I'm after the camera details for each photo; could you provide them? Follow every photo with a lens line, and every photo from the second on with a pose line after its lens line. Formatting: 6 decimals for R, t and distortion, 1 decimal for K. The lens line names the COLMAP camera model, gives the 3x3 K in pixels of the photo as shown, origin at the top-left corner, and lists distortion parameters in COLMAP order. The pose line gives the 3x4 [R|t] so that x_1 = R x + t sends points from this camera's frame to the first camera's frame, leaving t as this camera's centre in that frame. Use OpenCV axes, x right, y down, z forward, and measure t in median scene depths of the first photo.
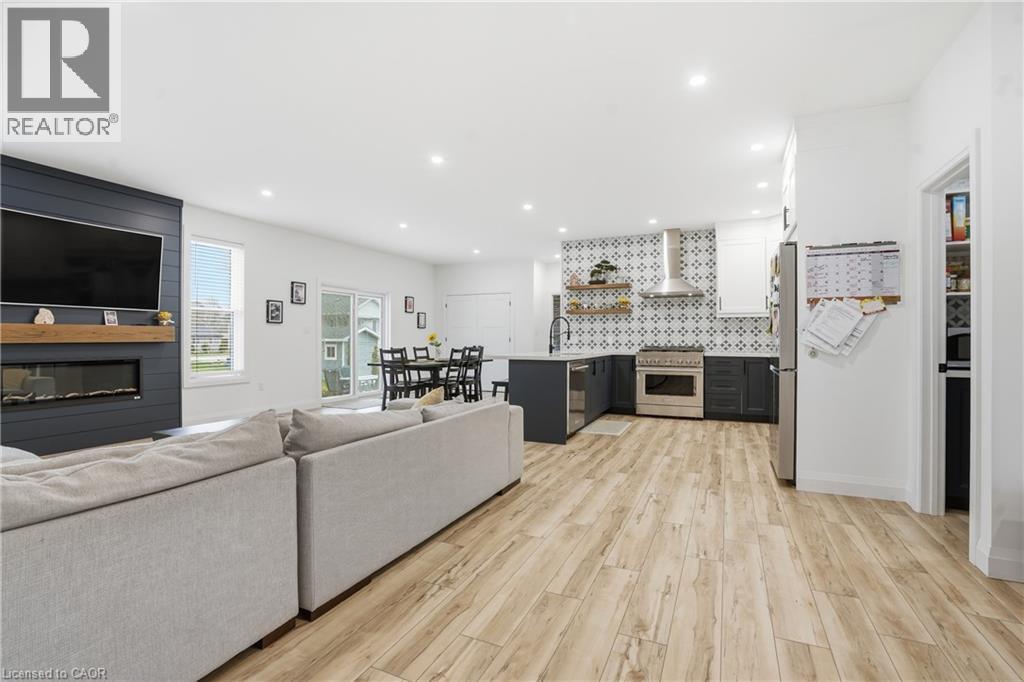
lens RADIAL K [[483.1, 0, 562.3], [0, 483.1, 336.4], [0, 0, 1]] dist [-0.075243, 0.028050]
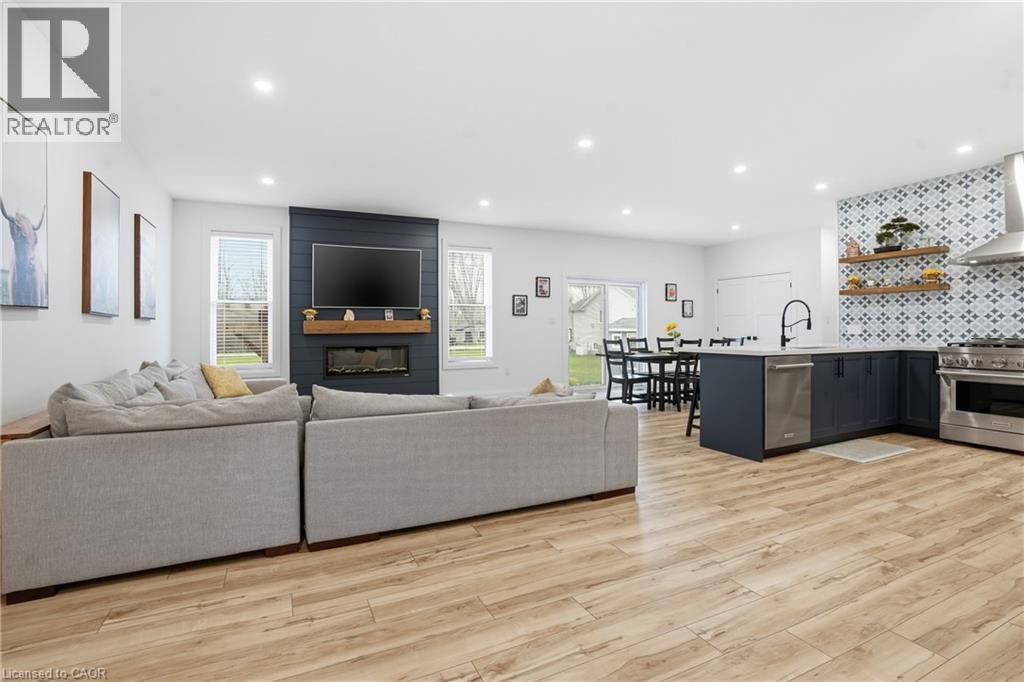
lens RADIAL K [[526.6, 0, 546.6], [0, 526.6, 325.1], [0, 0, 1]] dist [-0.074547, 0.041463]
pose [[0.746699, -0.009433, -0.665095, 0.226019], [0.008379, 0.999953, -0.004775, 0.000636], [0.665109, -0.002007, 0.746744, 0.096382]]
